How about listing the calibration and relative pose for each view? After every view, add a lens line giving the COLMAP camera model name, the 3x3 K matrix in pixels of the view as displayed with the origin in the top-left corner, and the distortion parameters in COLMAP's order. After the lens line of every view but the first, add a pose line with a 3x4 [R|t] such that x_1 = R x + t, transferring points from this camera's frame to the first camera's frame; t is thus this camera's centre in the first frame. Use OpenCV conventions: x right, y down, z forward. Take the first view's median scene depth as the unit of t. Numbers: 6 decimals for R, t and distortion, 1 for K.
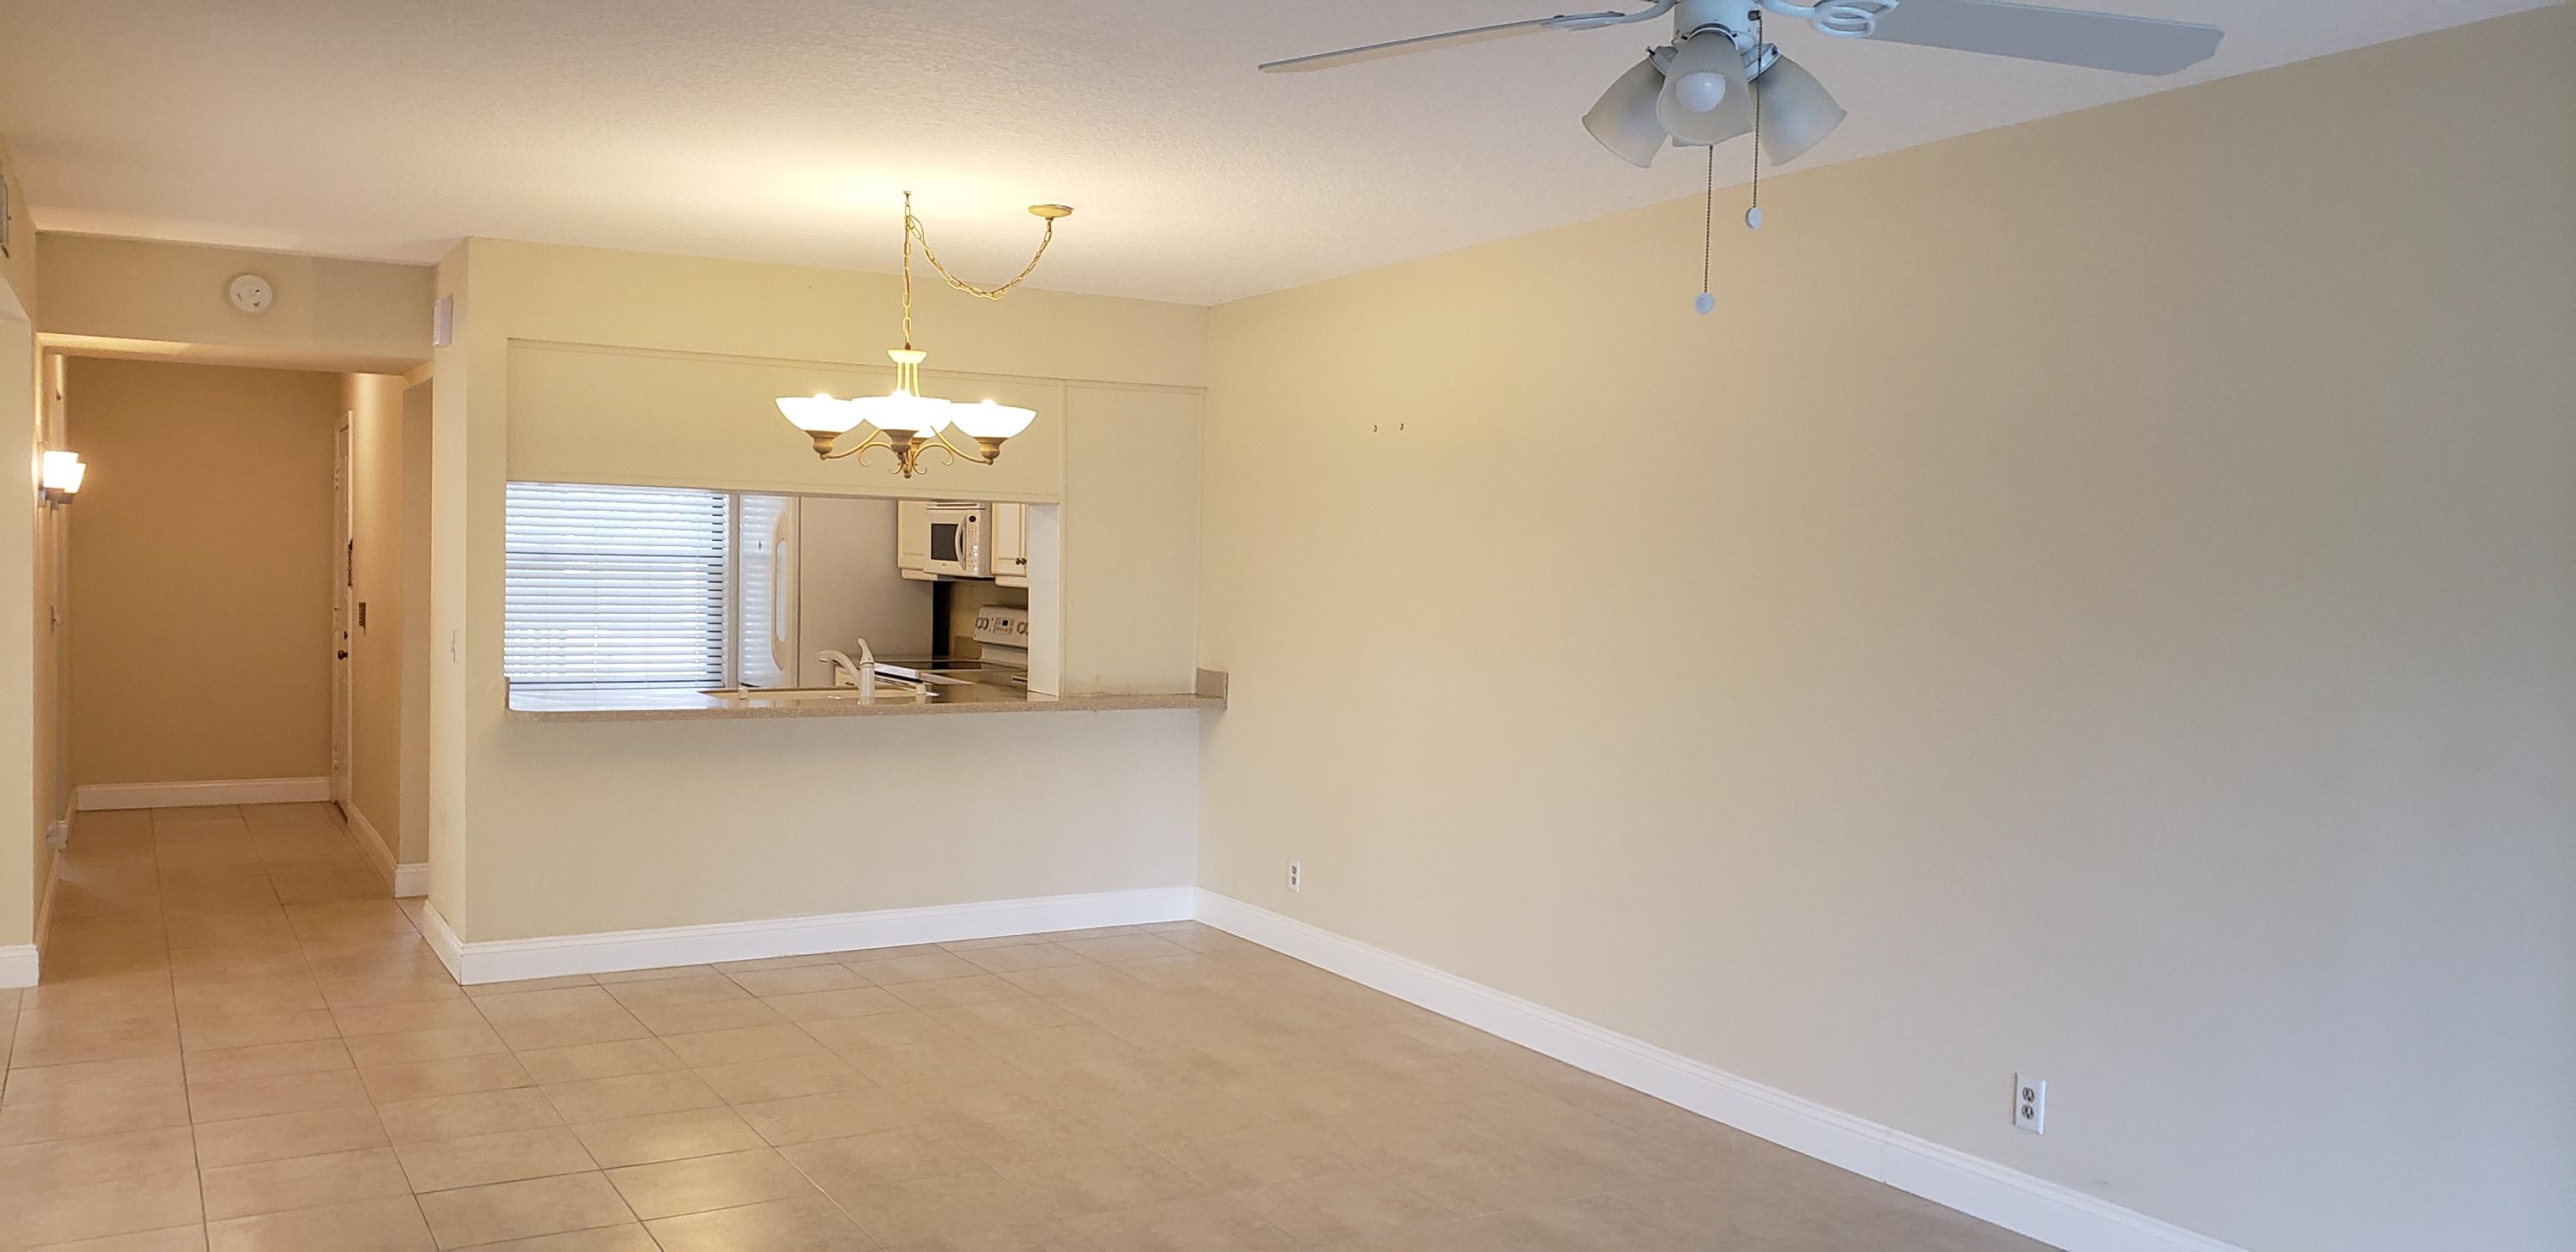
lens RADIAL K [[1961.2, 0, 1288.0], [0, 1961.2, 626.0], [0, 0, 1]] dist [0.046805, -0.001378]
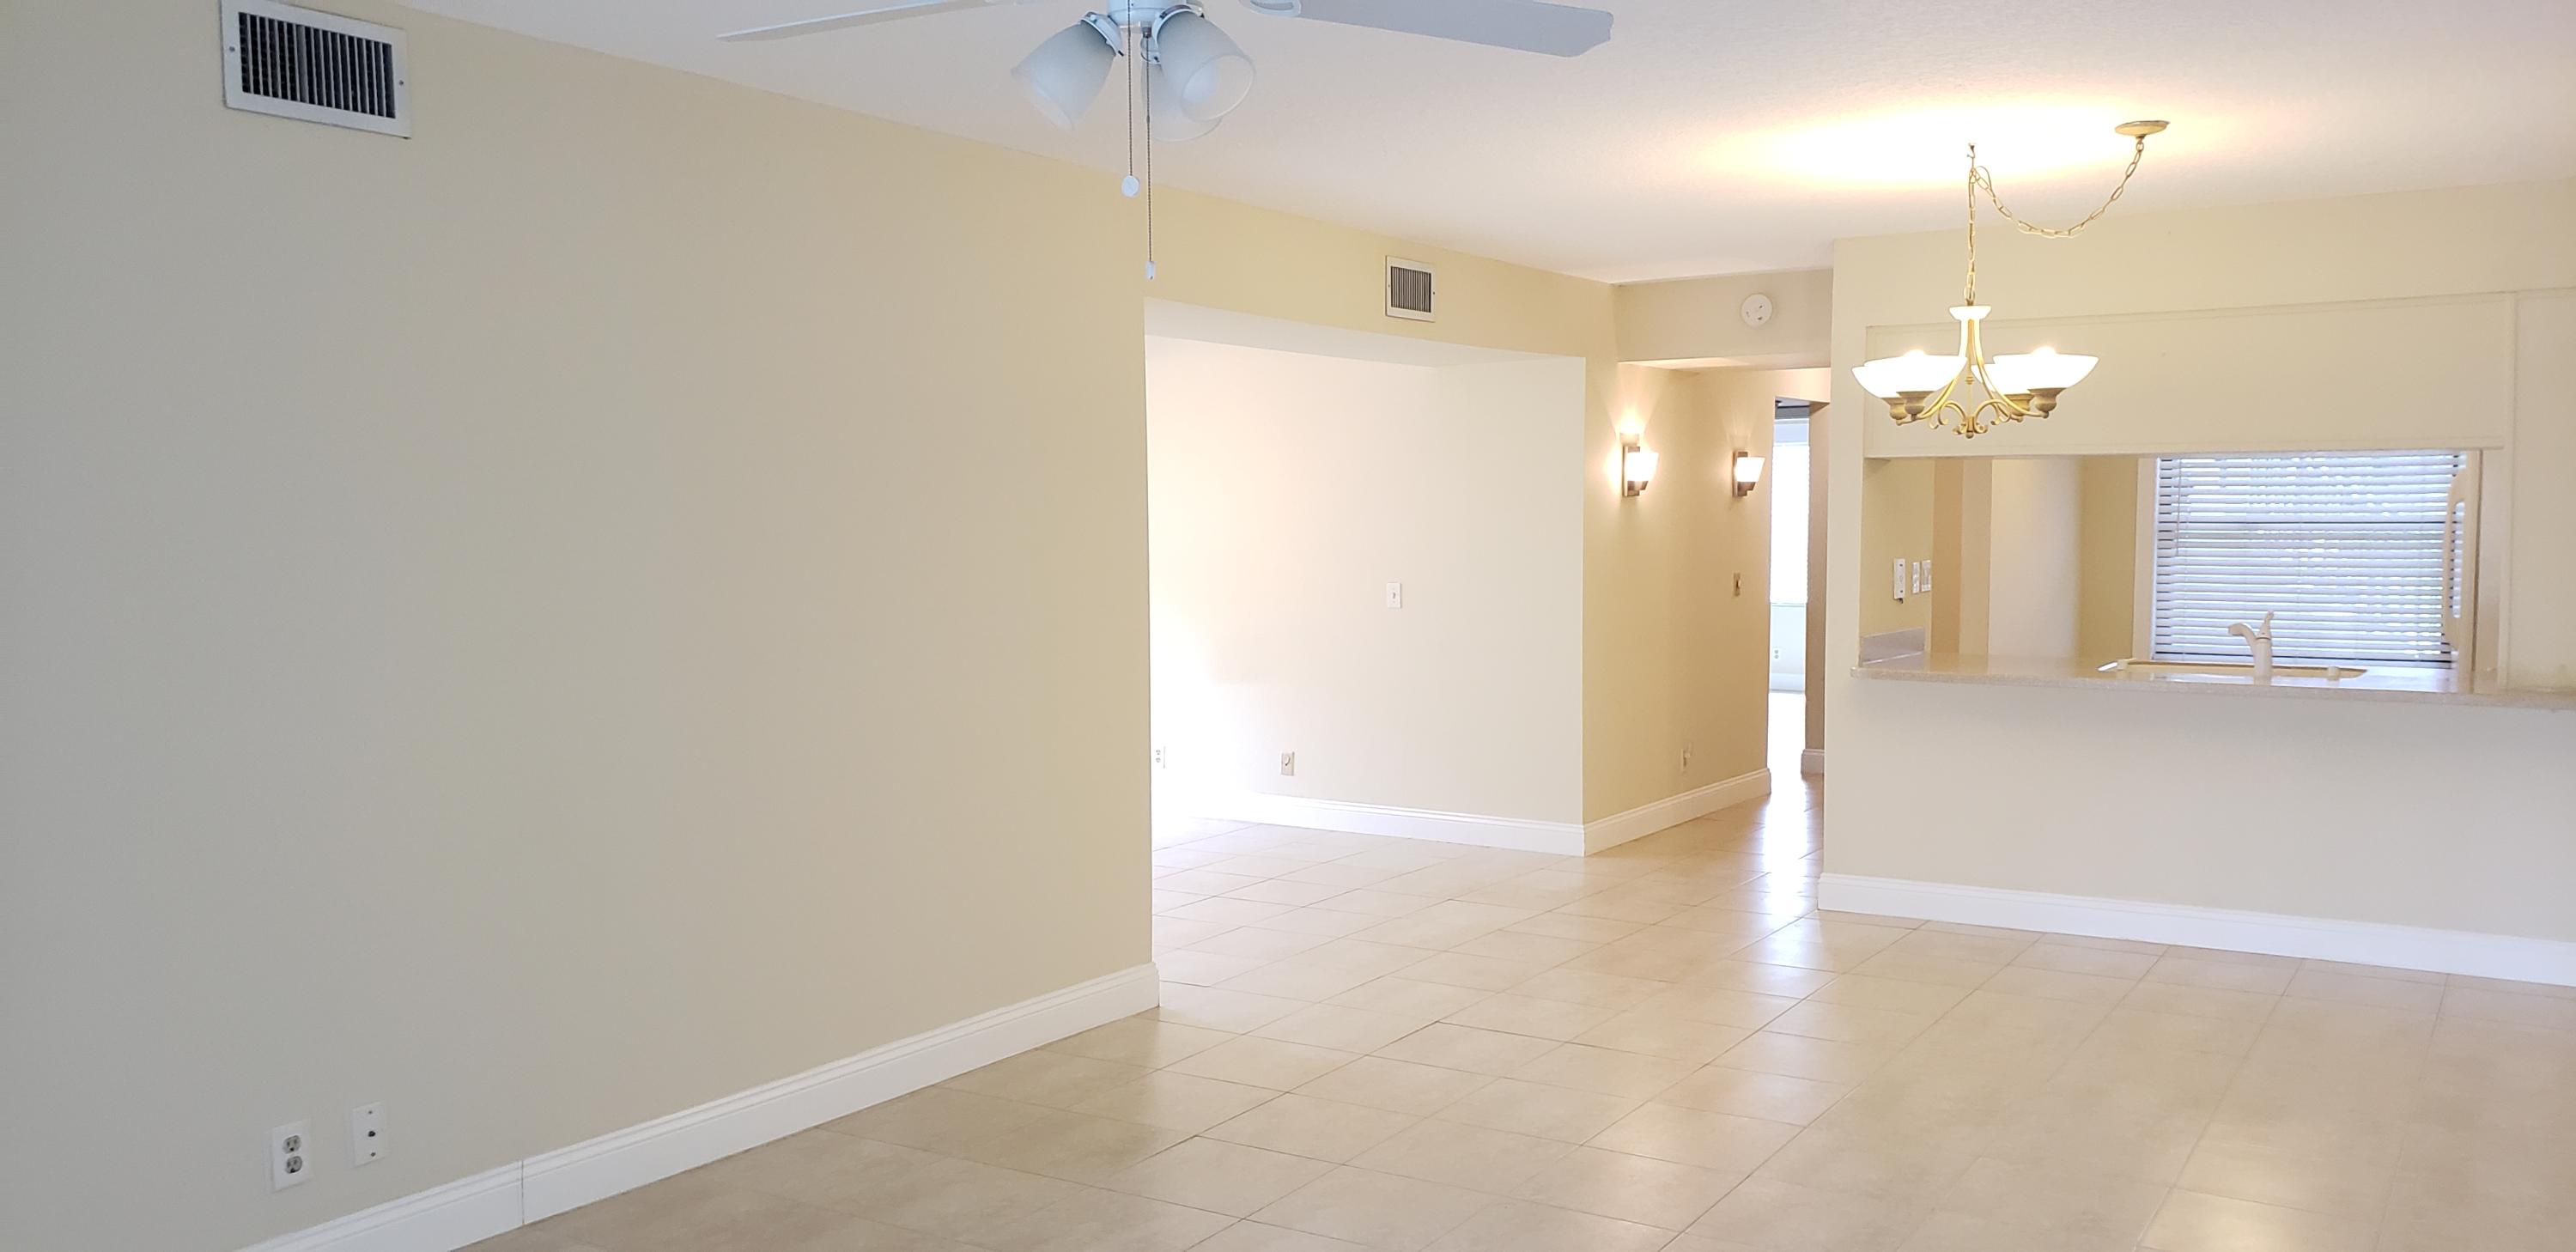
lens RADIAL K [[1995.5, 0, 1288.0], [0, 1995.5, 626.0], [0, 0, 1]] dist [0.002489, -0.003424]
pose [[0.458567, 0.028081, -0.888216, 0.380782], [-0.017562, 0.999592, 0.022535, 0.000554], [0.888486, 0.005265, 0.458873, 0.181556]]
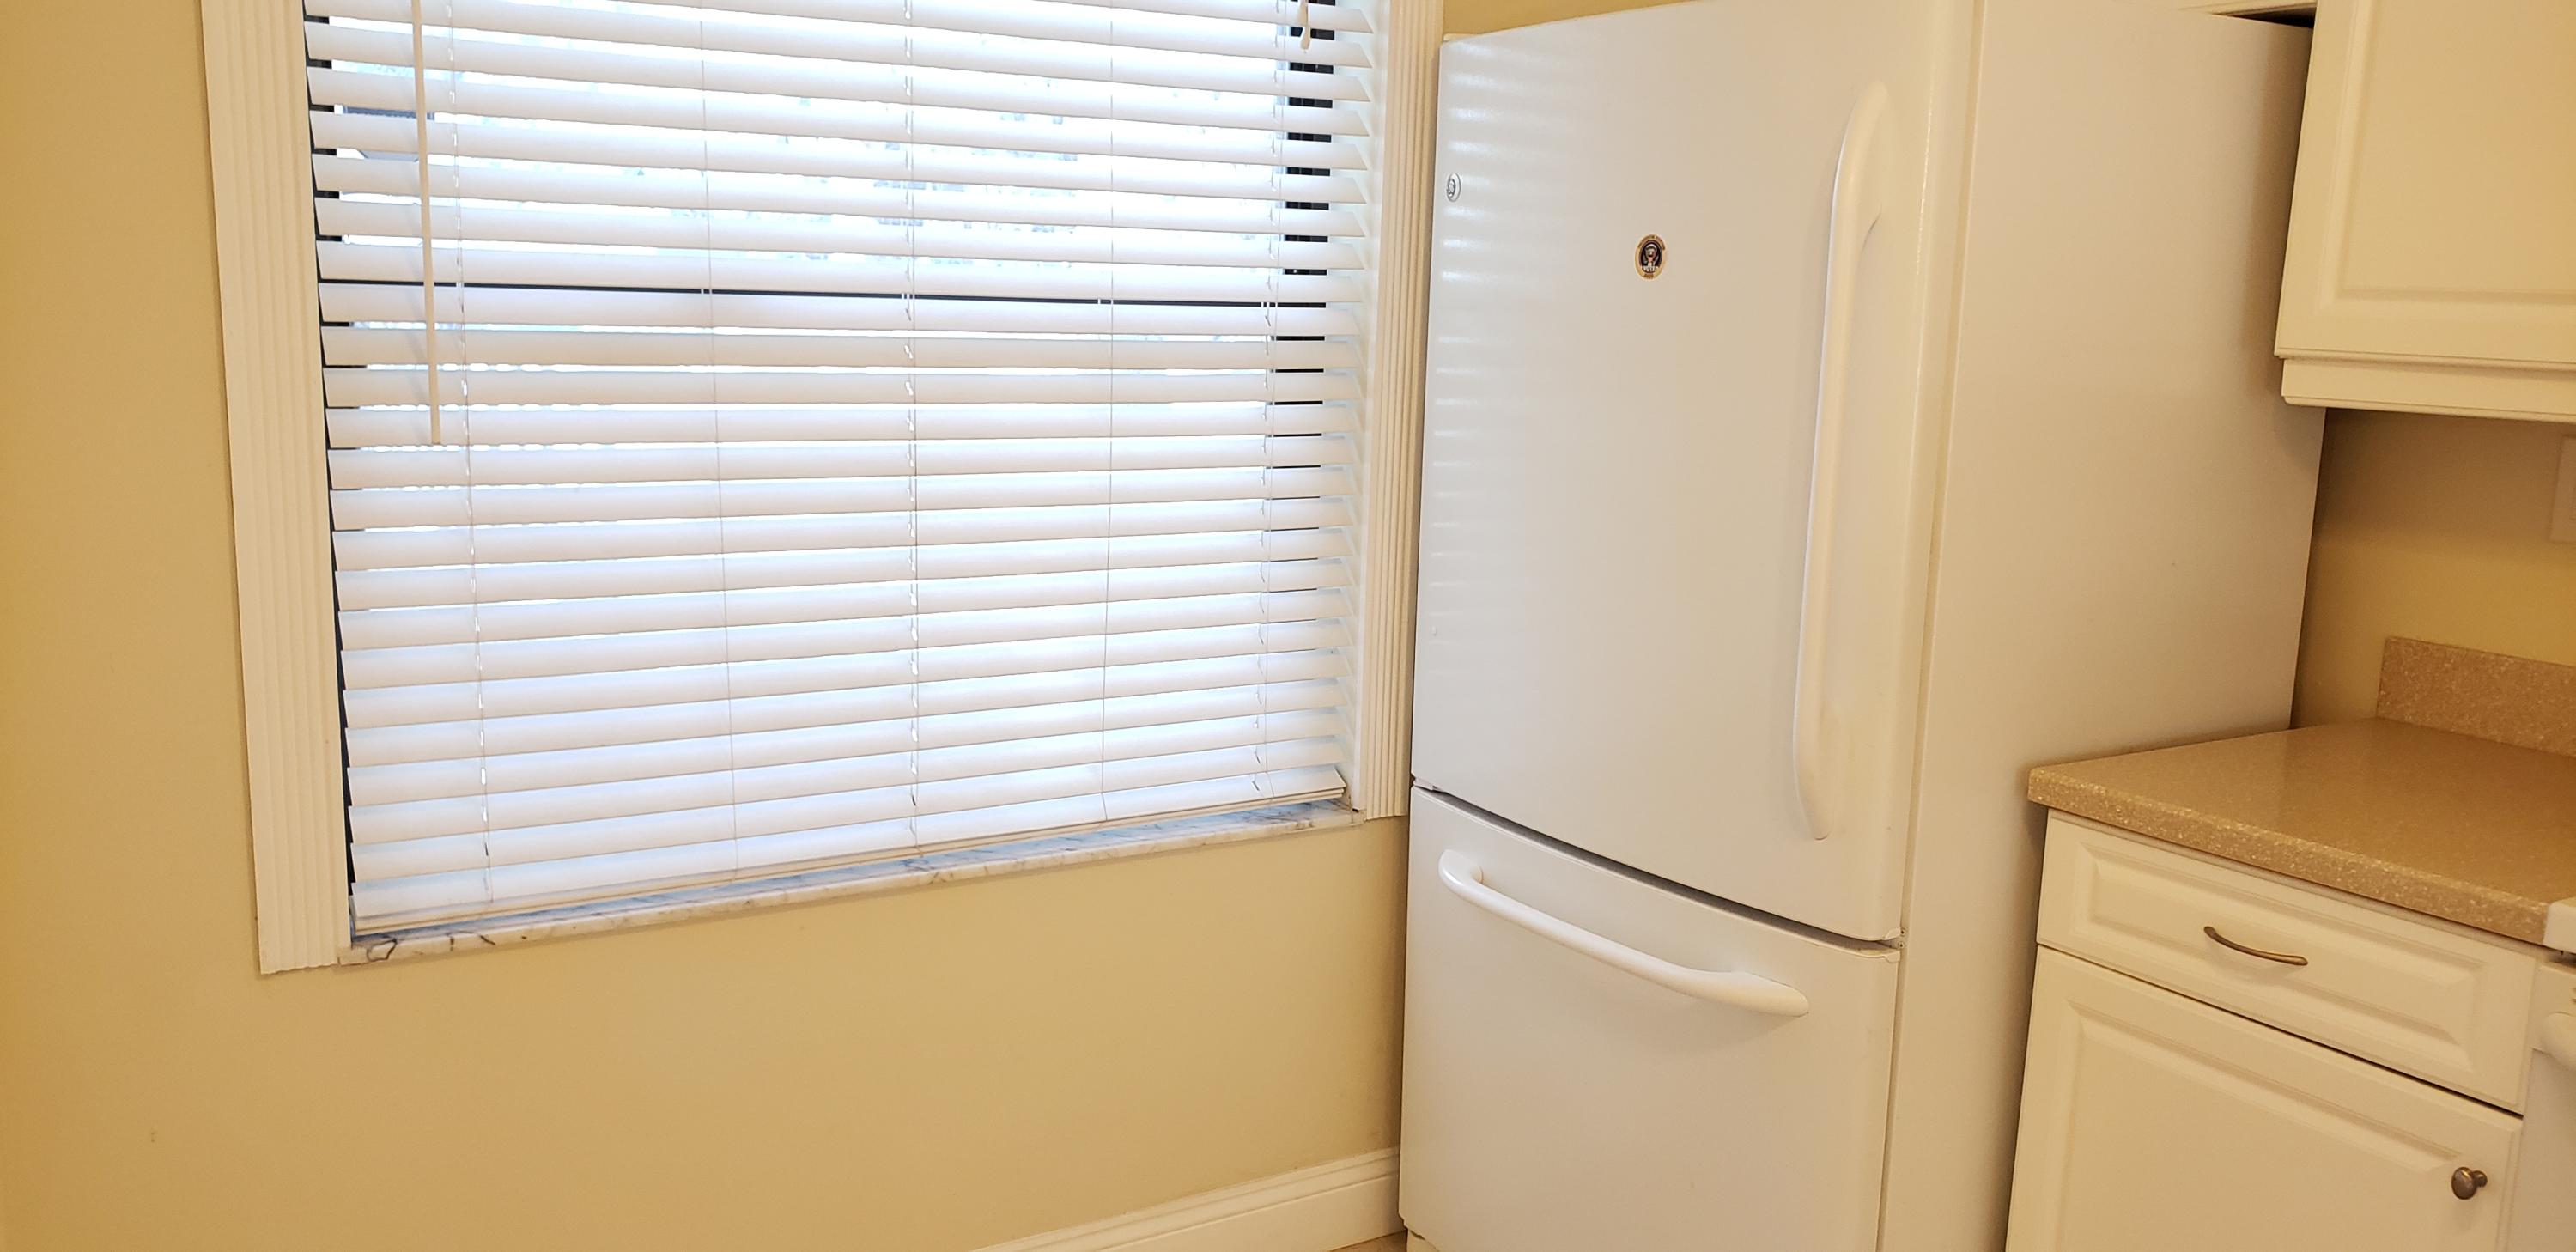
lens RADIAL K [[1995.5, 0, 1288.0], [0, 1995.5, 626.0], [0, 0, 1]] dist [0.002489, -0.003424]
pose [[0.999733, 0.003042, 0.022886, -0.427226], [-0.006179, 0.990375, 0.138275, -0.041892], [-0.022245, -0.138380, 0.990129, 1.041112]]
